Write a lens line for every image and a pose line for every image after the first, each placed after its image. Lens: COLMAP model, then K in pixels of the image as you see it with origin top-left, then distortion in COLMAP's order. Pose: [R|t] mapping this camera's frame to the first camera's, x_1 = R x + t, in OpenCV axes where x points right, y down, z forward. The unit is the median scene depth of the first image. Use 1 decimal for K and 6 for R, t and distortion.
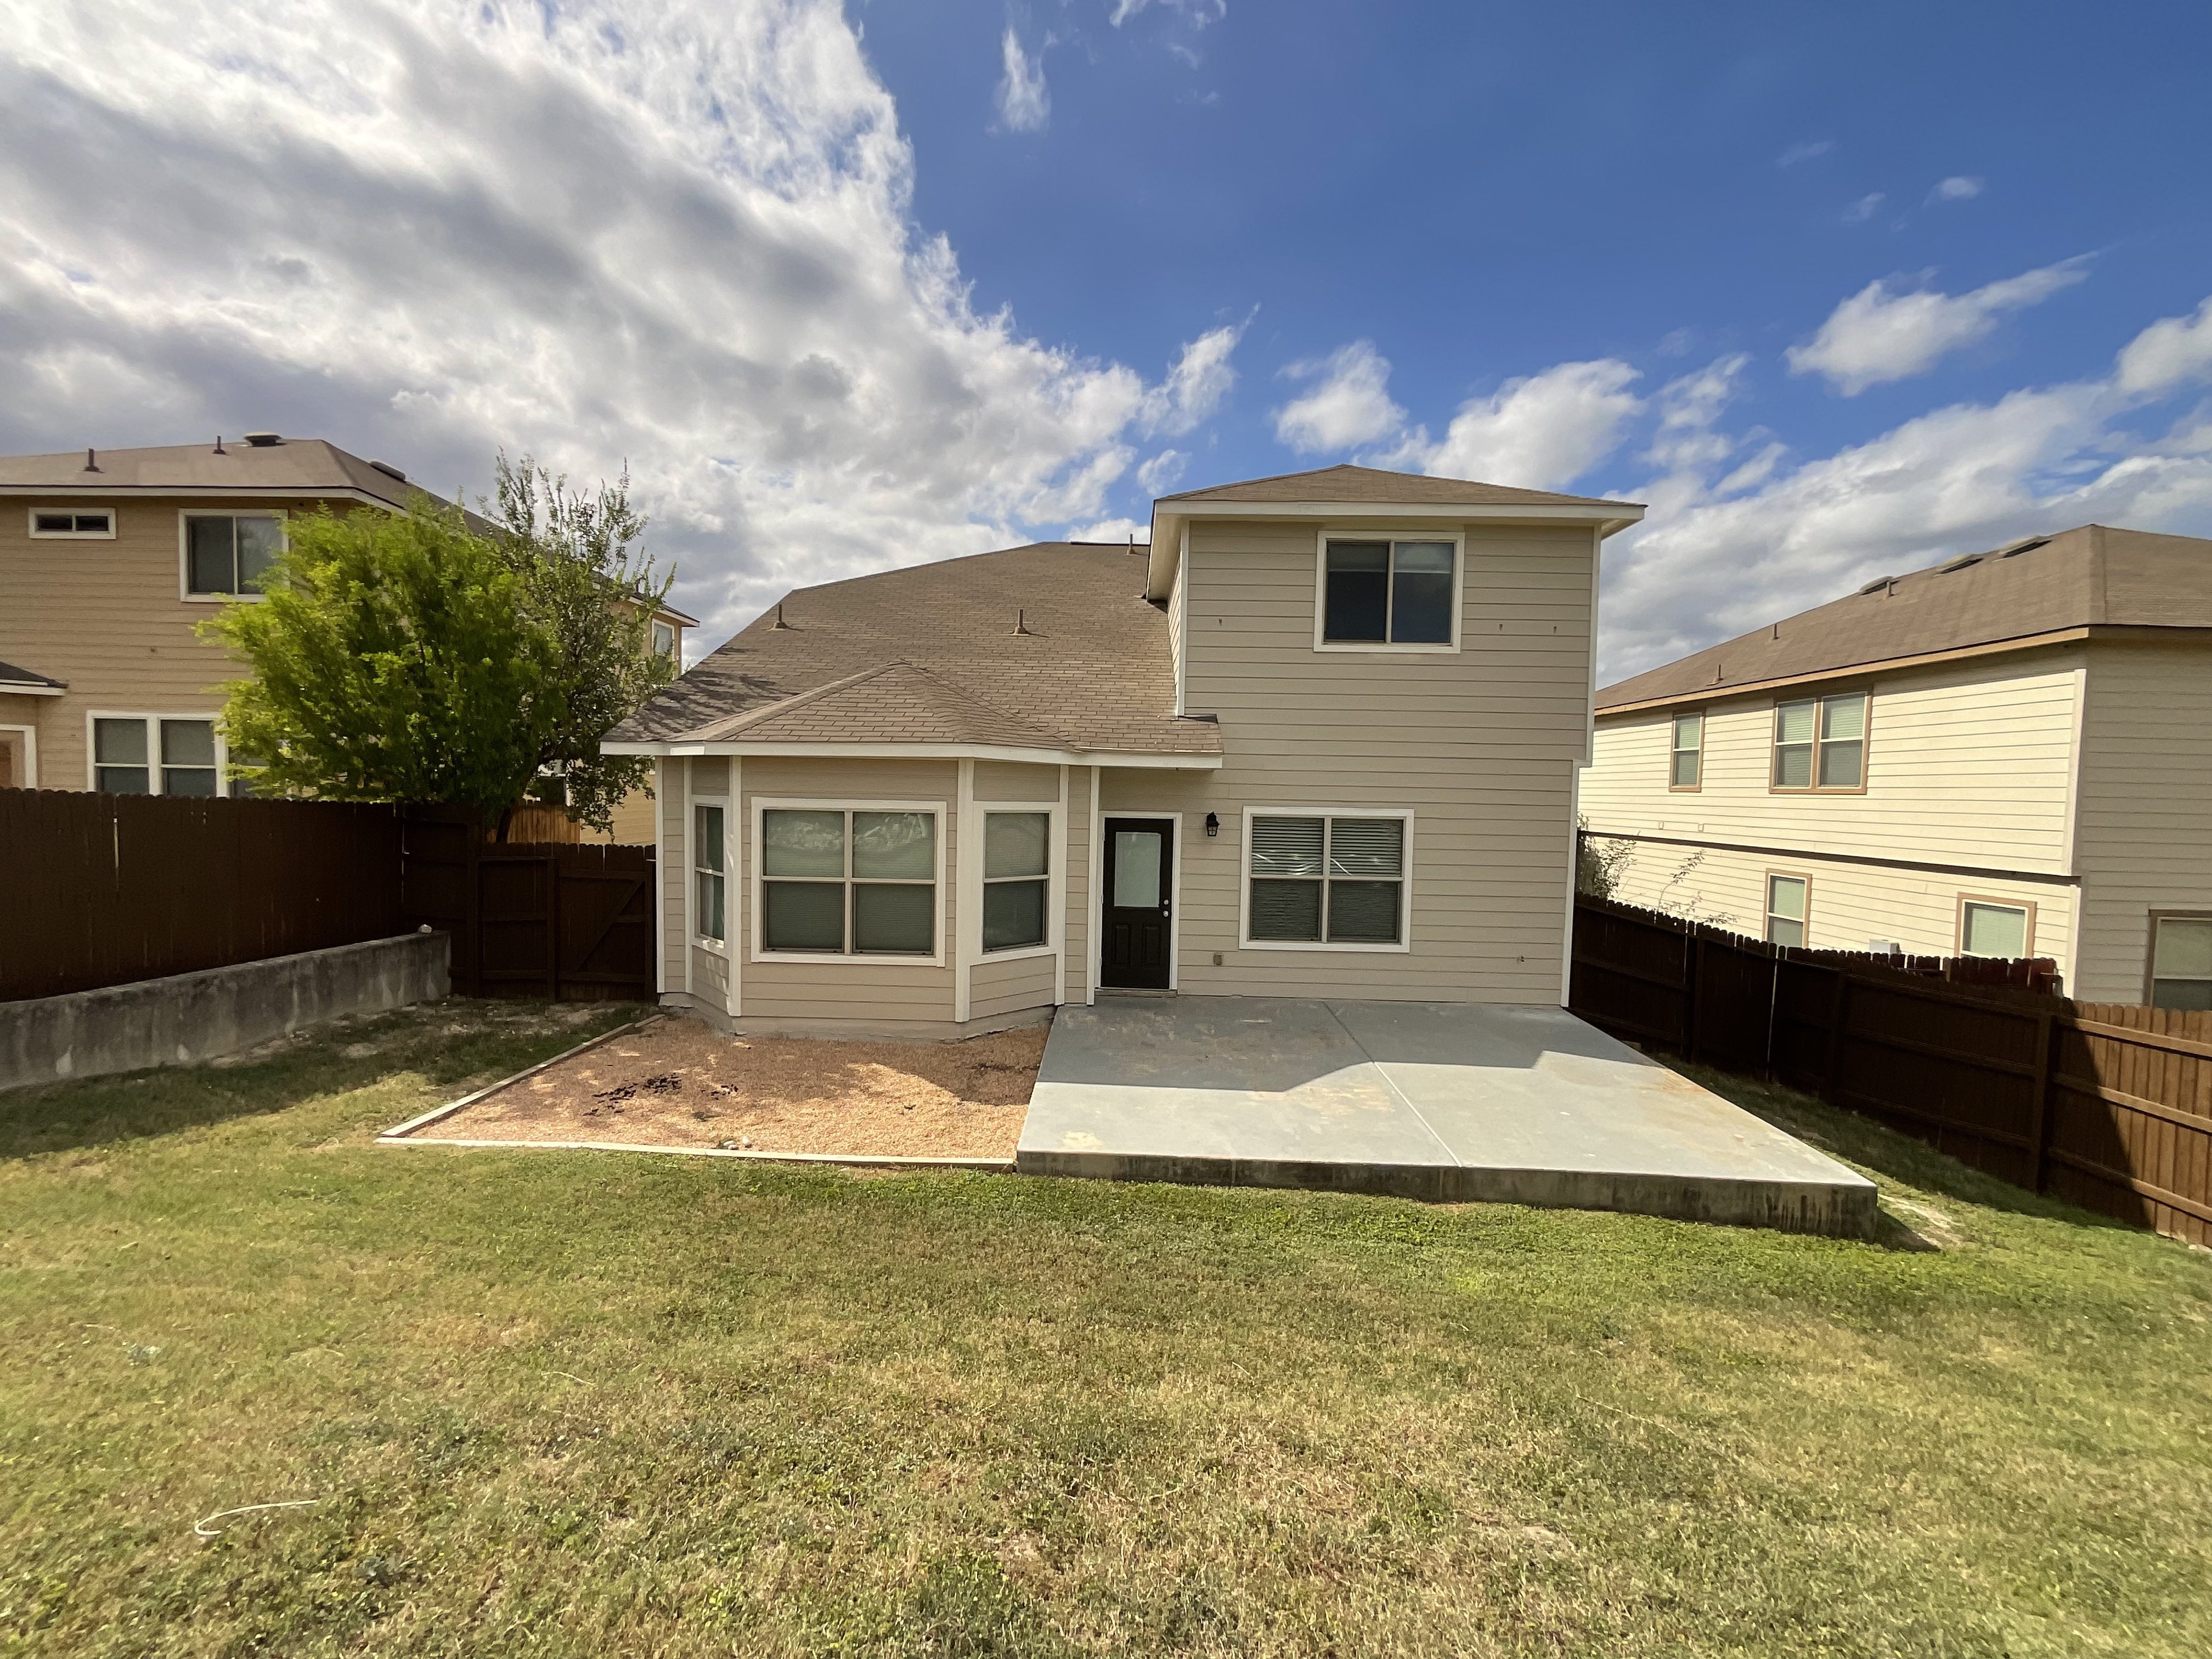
lens RADIAL K [[896.3, 0, 1111.8], [0, 896.3, 832.2], [0, 0, 1]] dist [-0.001143, -0.000416]
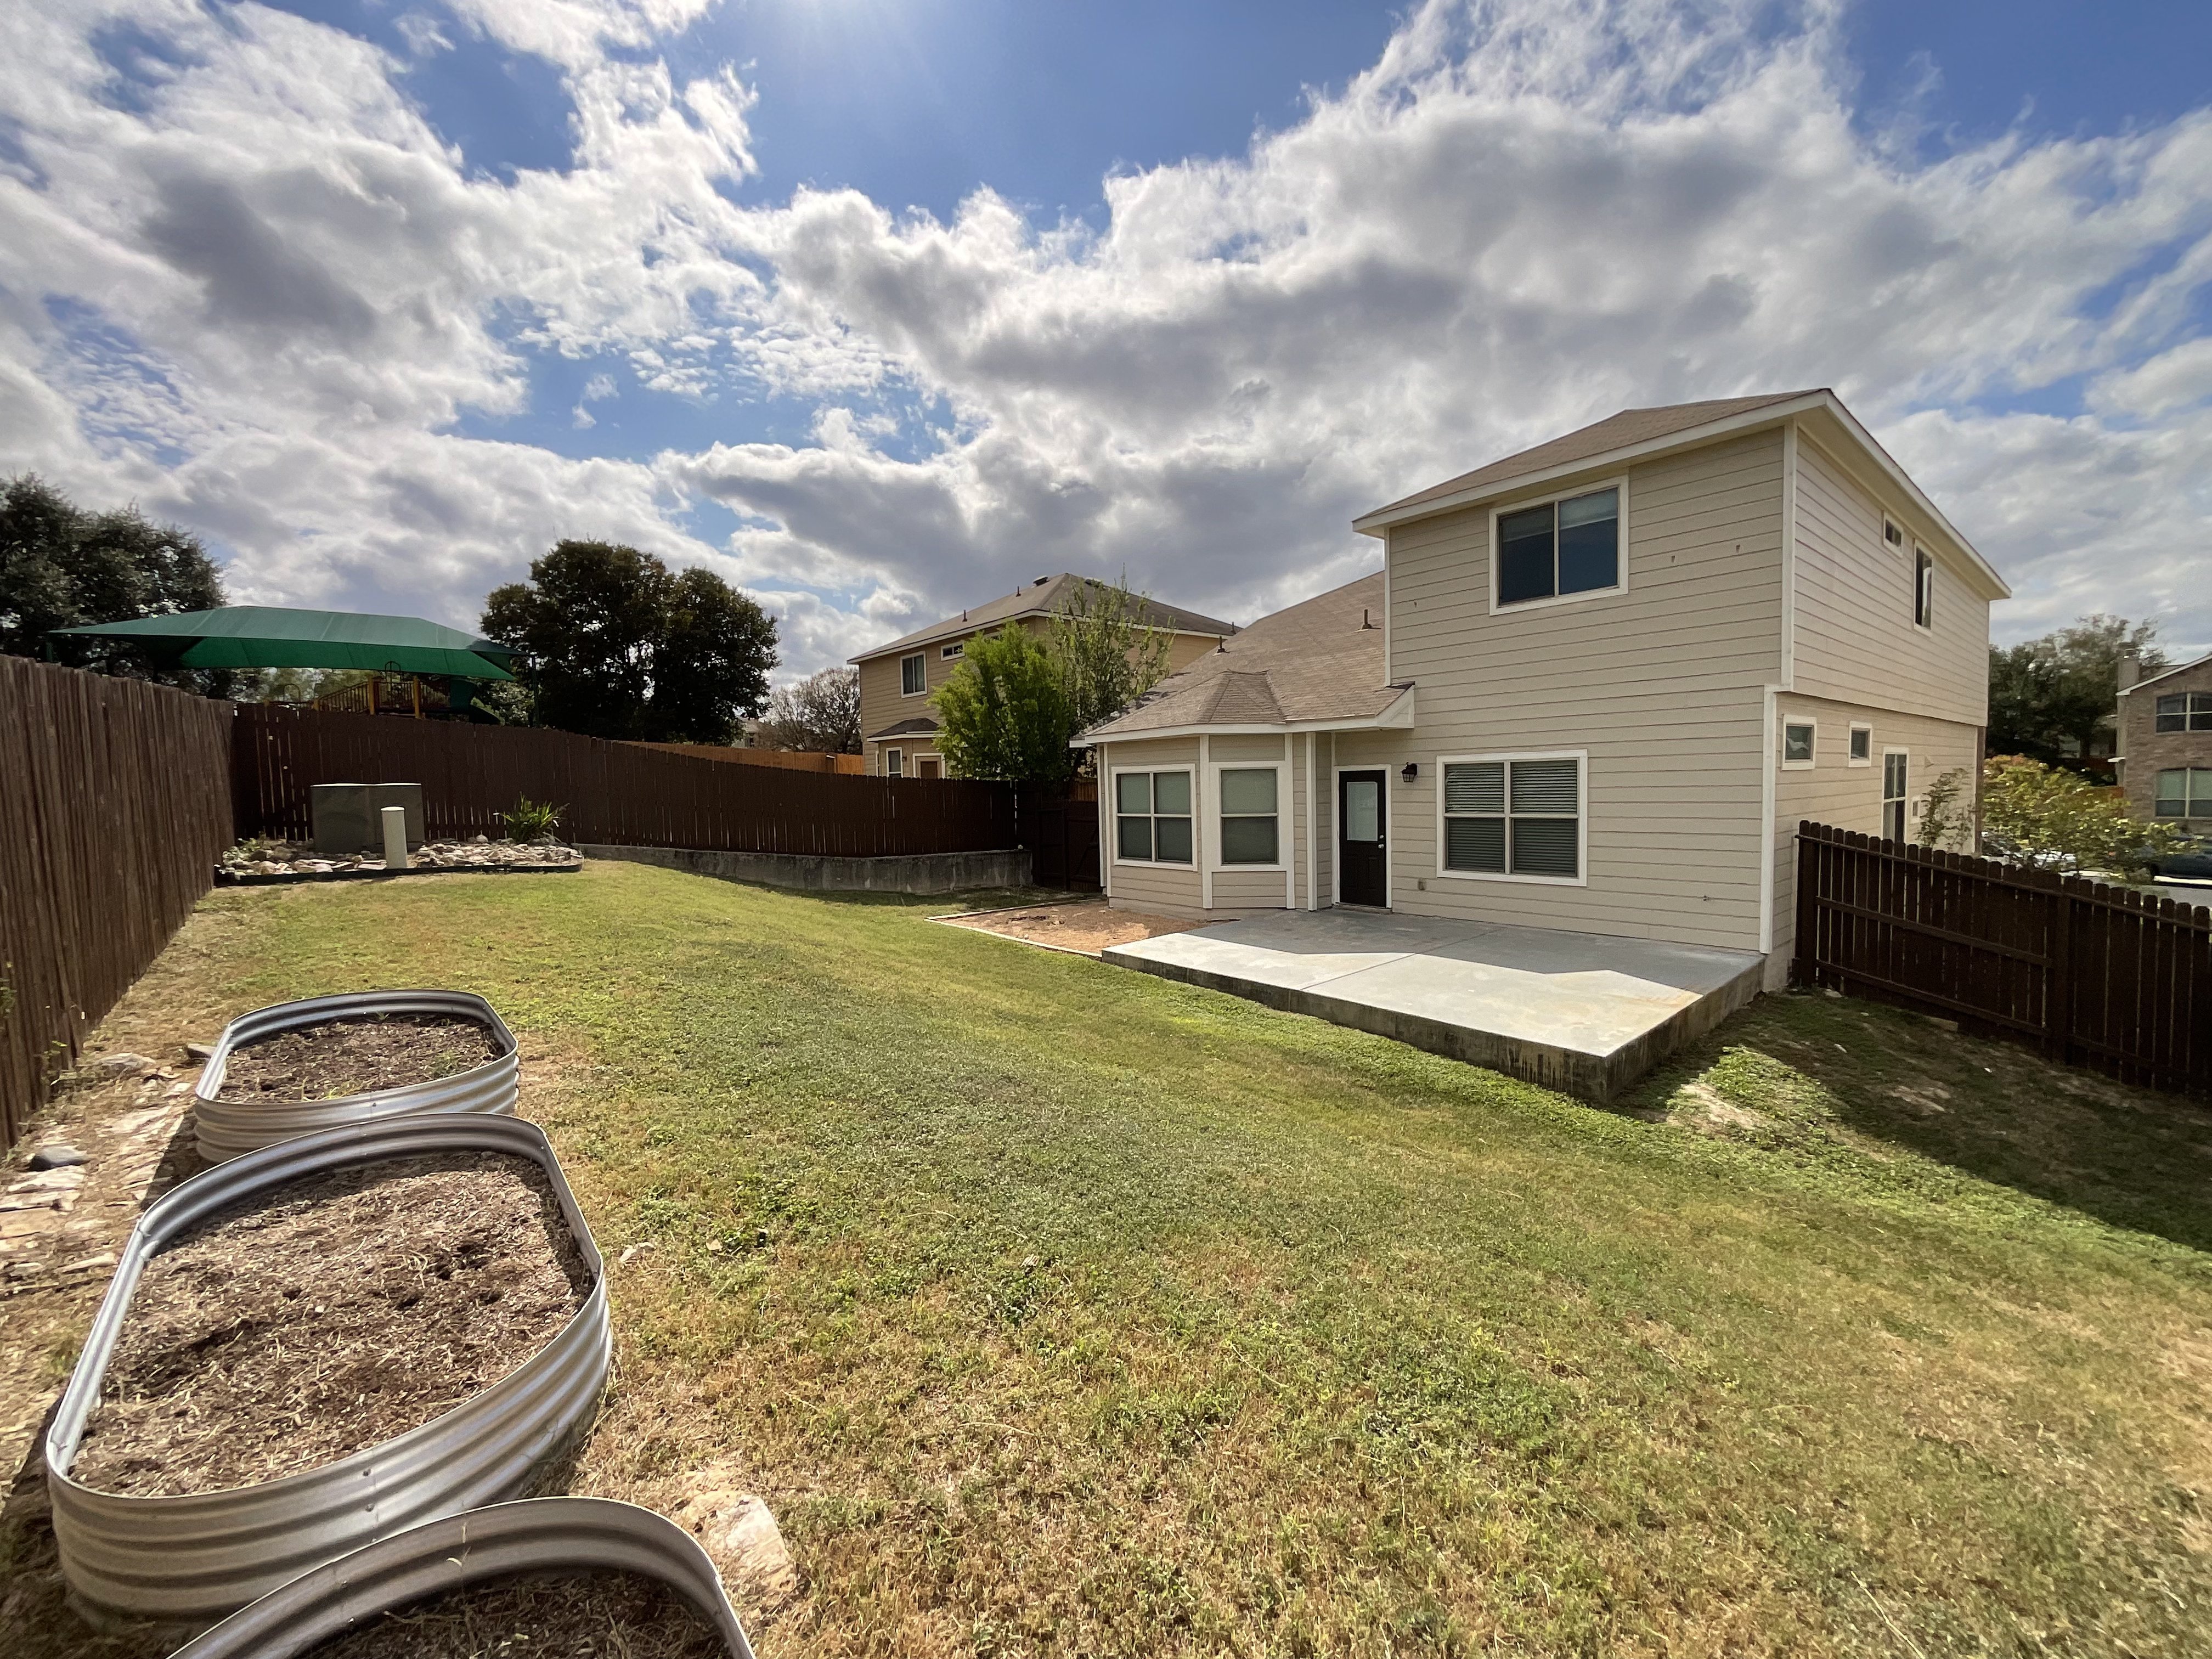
lens RADIAL K [[896.3, 0, 1111.8], [0, 896.3, 832.2], [0, 0, 1]] dist [-0.001143, -0.000416]
pose [[0.671464, 0.004195, -0.741026, 0.756718], [0.002077, 0.999969, 0.007543, 0.063318], [0.741035, -0.006604, 0.671434, -0.119459]]
